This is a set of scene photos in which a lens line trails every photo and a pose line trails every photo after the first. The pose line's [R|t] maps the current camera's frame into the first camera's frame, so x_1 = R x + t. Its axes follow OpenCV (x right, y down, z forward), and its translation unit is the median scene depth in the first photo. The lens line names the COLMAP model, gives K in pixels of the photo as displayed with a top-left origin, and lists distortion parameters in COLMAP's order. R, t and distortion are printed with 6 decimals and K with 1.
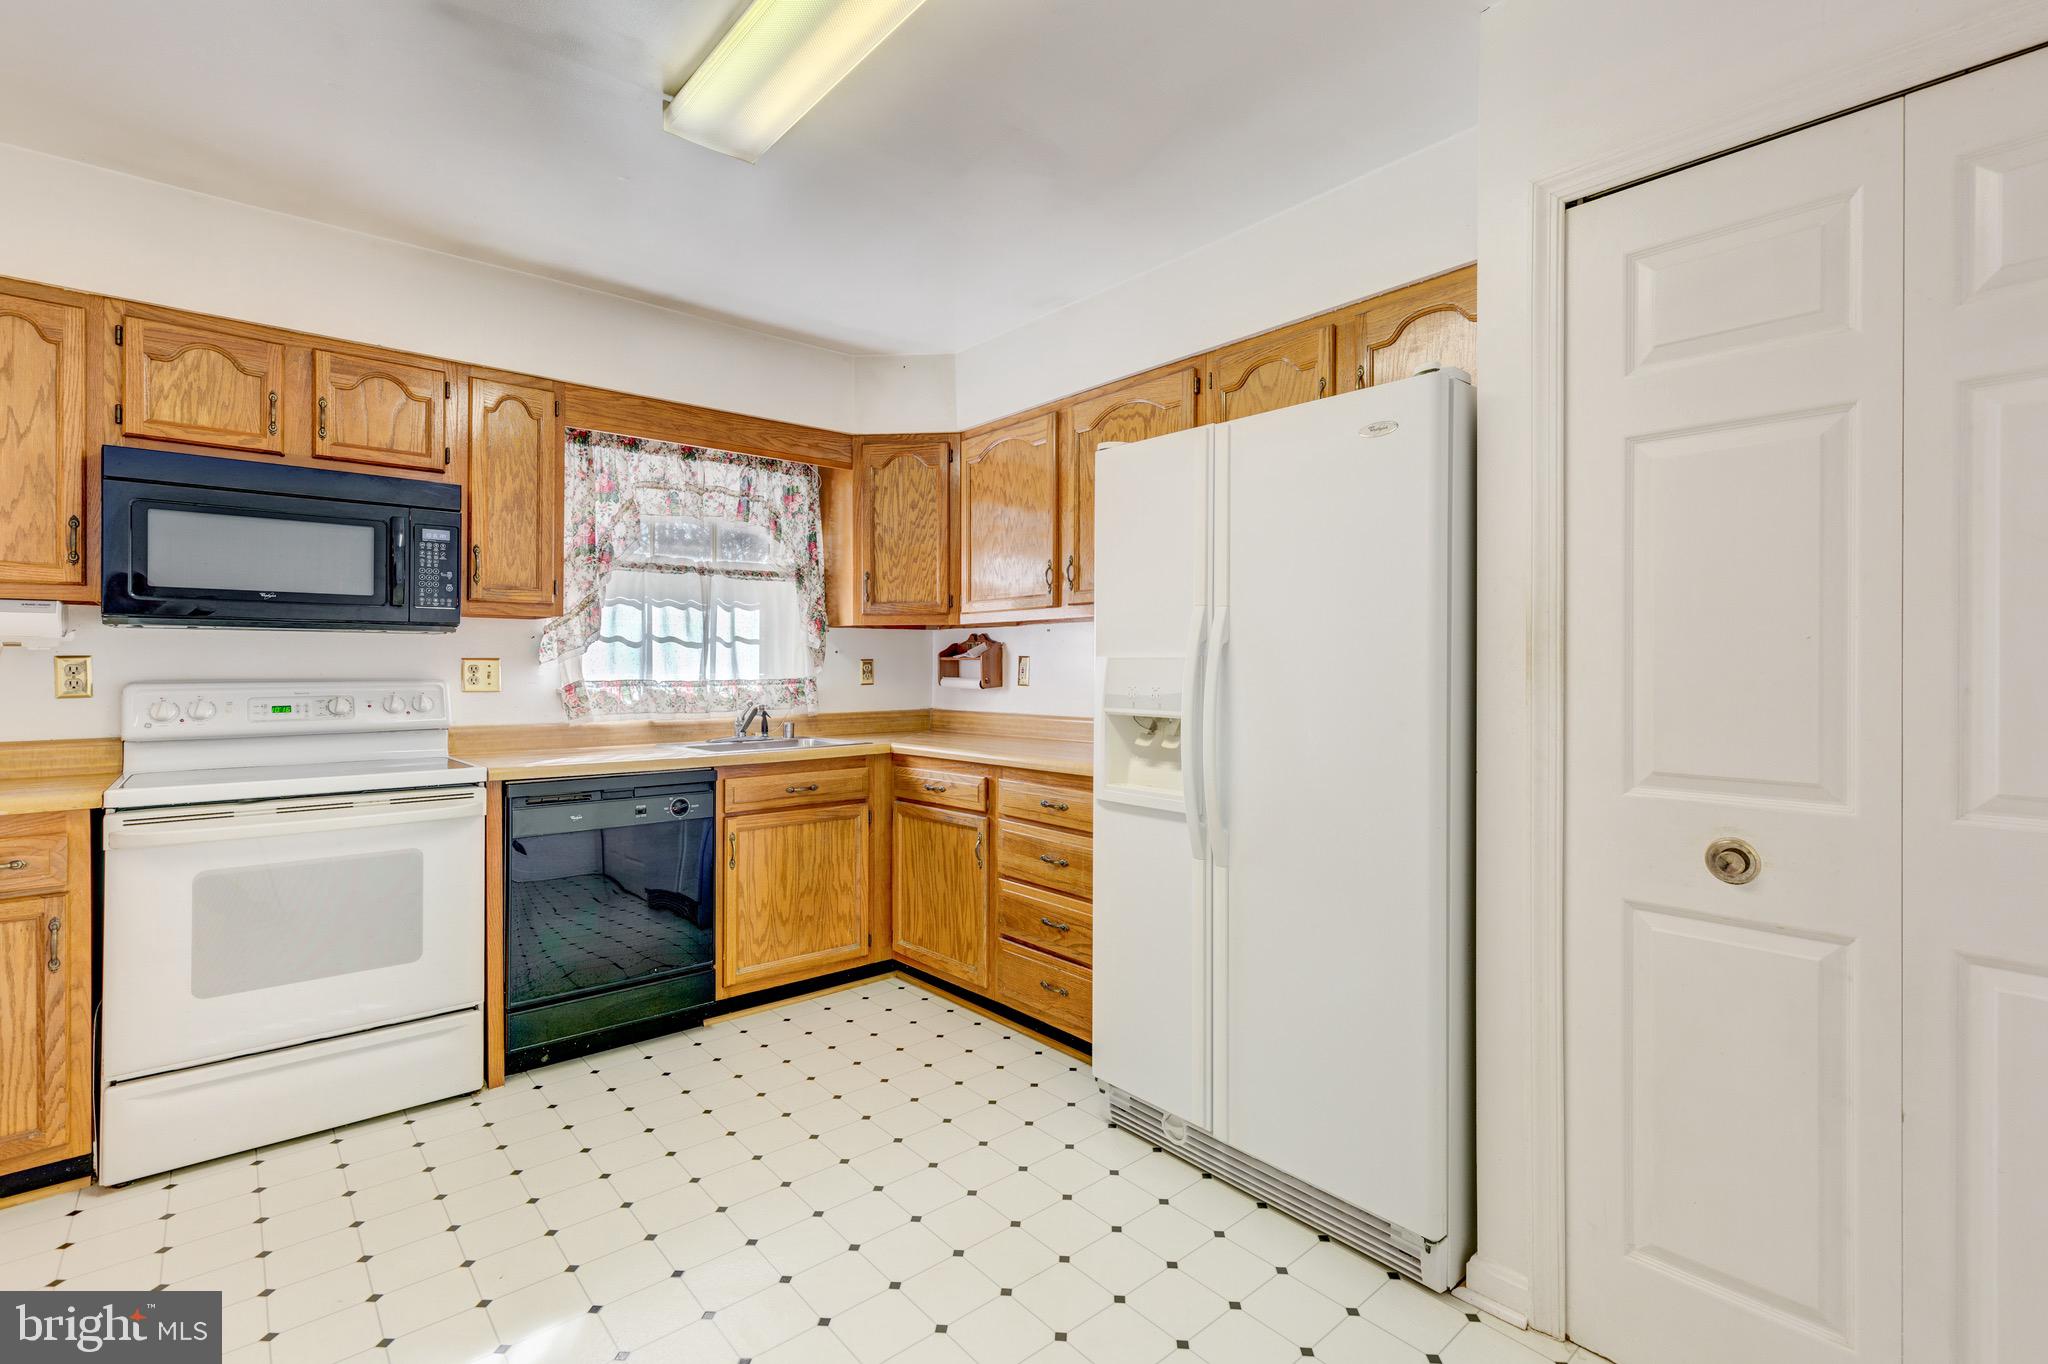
lens RADIAL K [[939.9, 0, 1040.2], [0, 939.9, 667.8], [0, 0, 1]] dist [-0.000340, -0.000392]
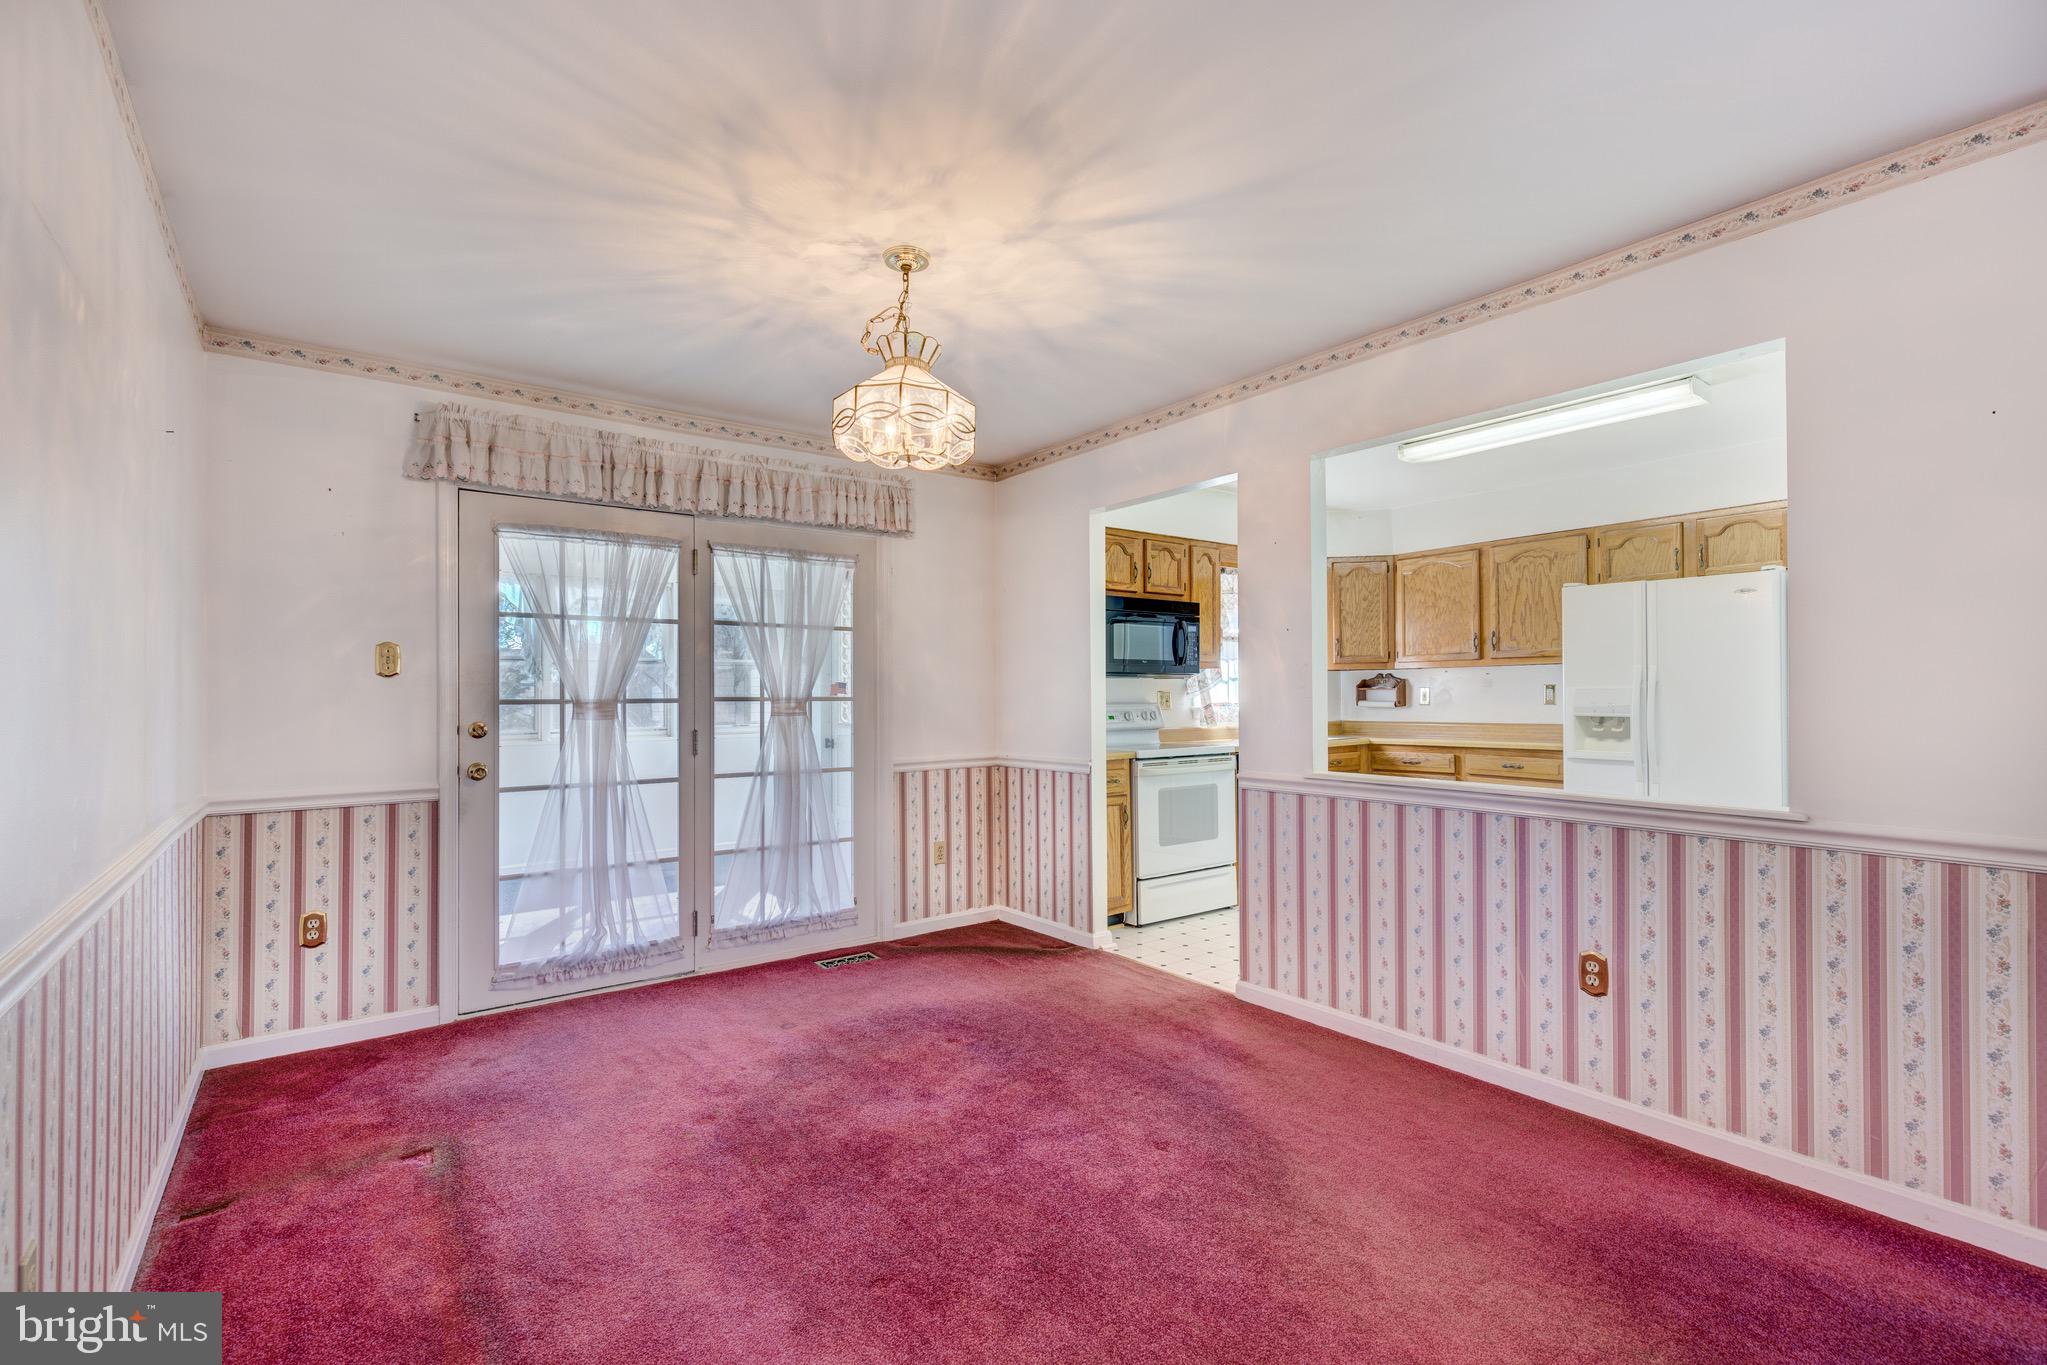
lens RADIAL K [[928.1, 0, 1036.5], [0, 928.1, 681.8], [0, 0, 1]] dist [0.002886, -0.000068]
pose [[0.997082, -0.007444, -0.075979, -0.690781], [0.006342, 0.999871, -0.014733, -0.002758], [0.076078, 0.014208, 0.997001, -0.816089]]
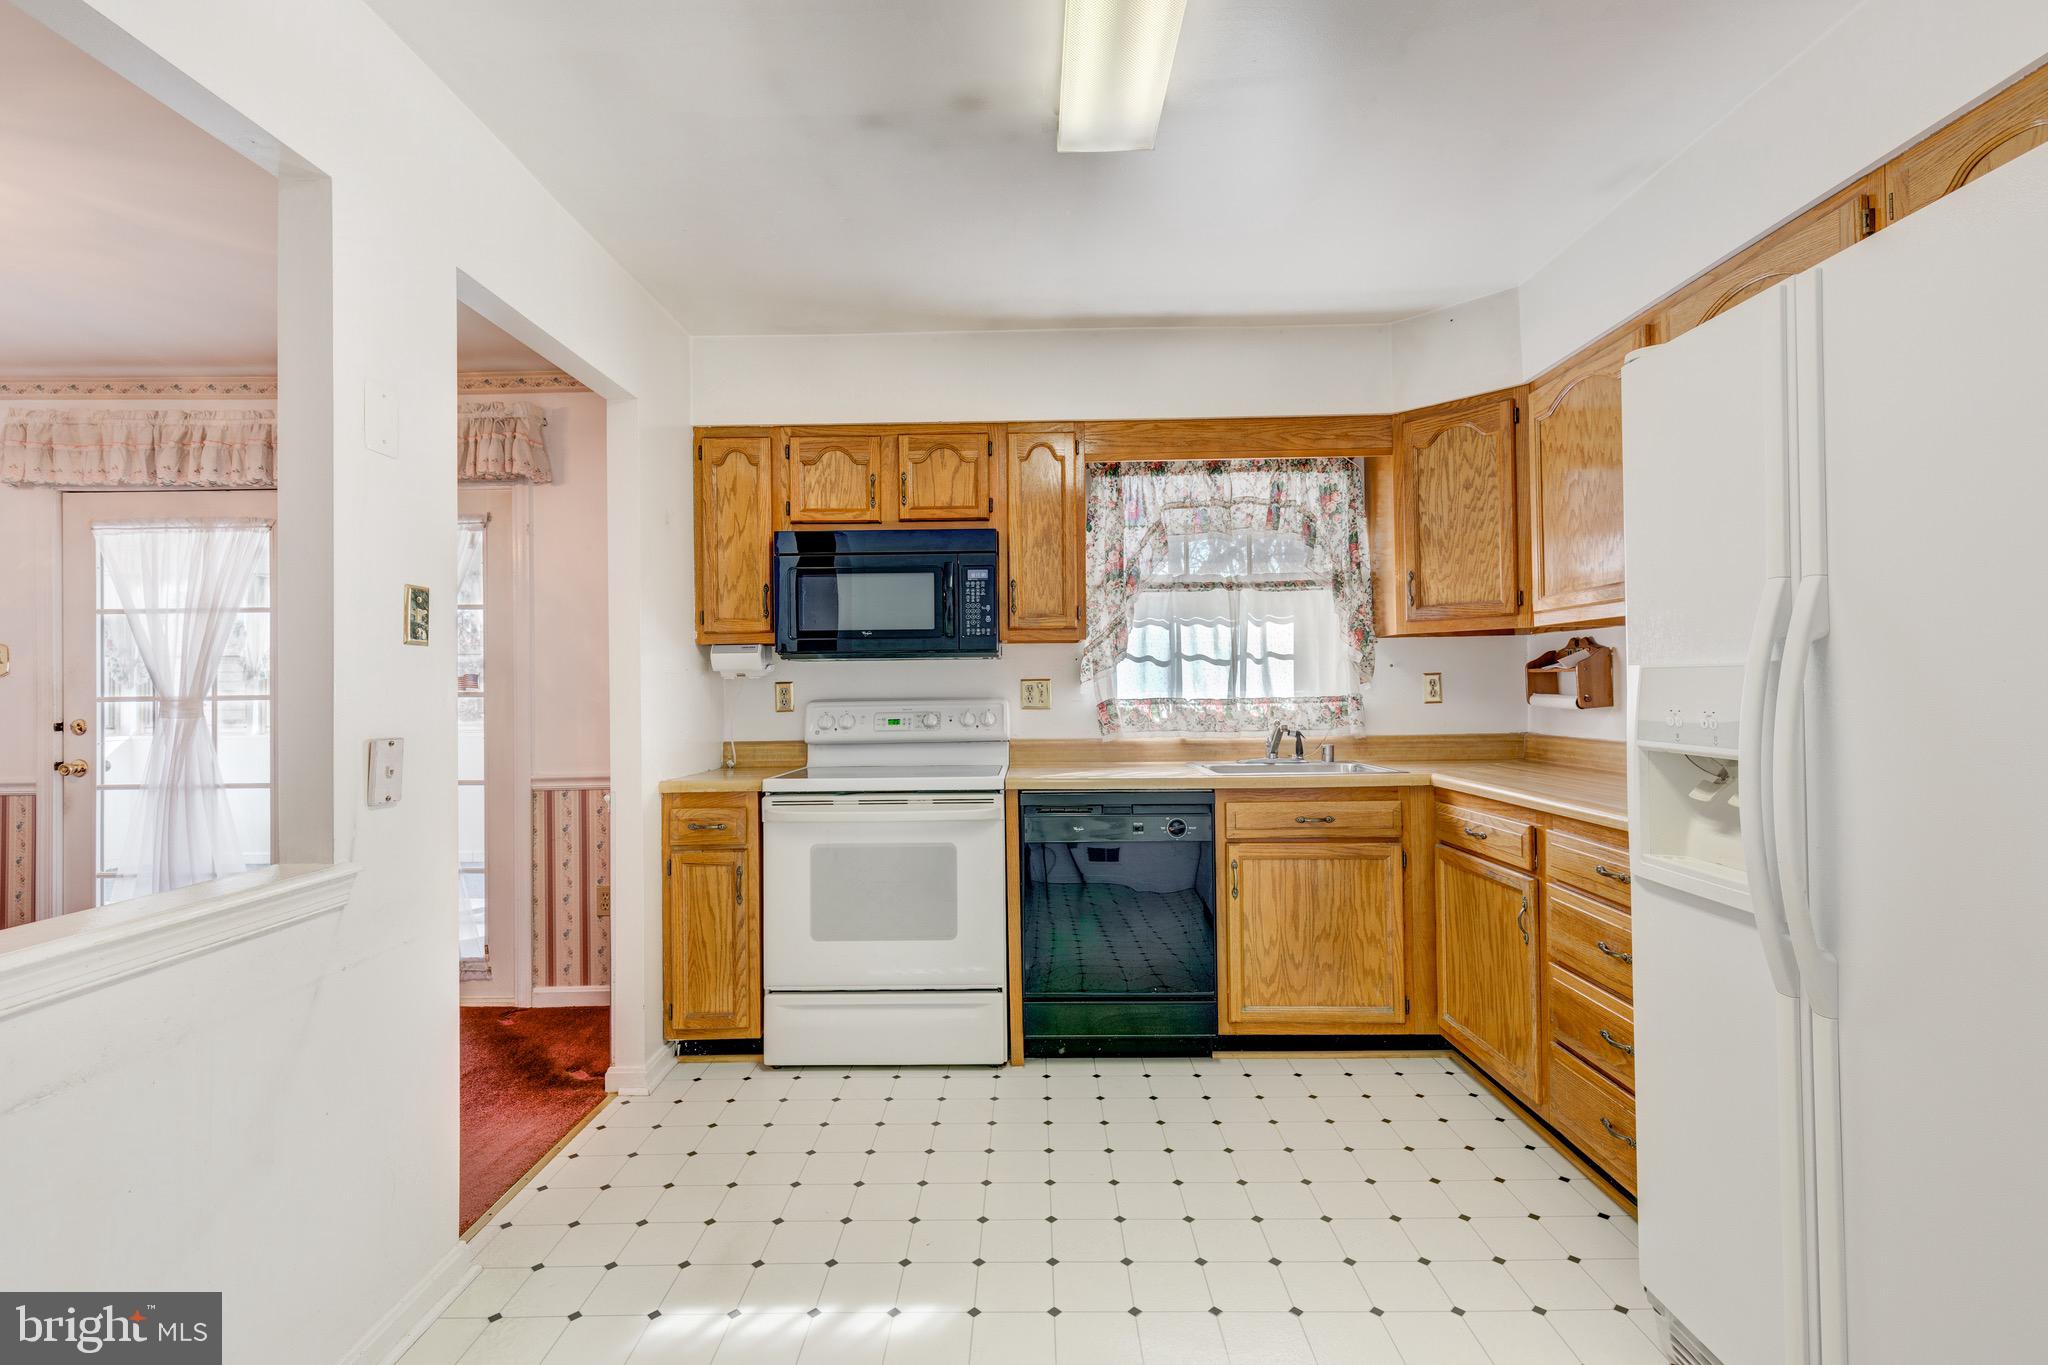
lens RADIAL K [[940.6, 0, 1002.4], [0, 940.6, 673.7], [0, 0, 1]] dist [0.002079, -0.000337]
pose [[0.734361, -0.018962, -0.678494, 0.140301], [0.011601, 0.999814, -0.015386, 0.000004], [0.678659, 0.003428, 0.734445, 0.139999]]
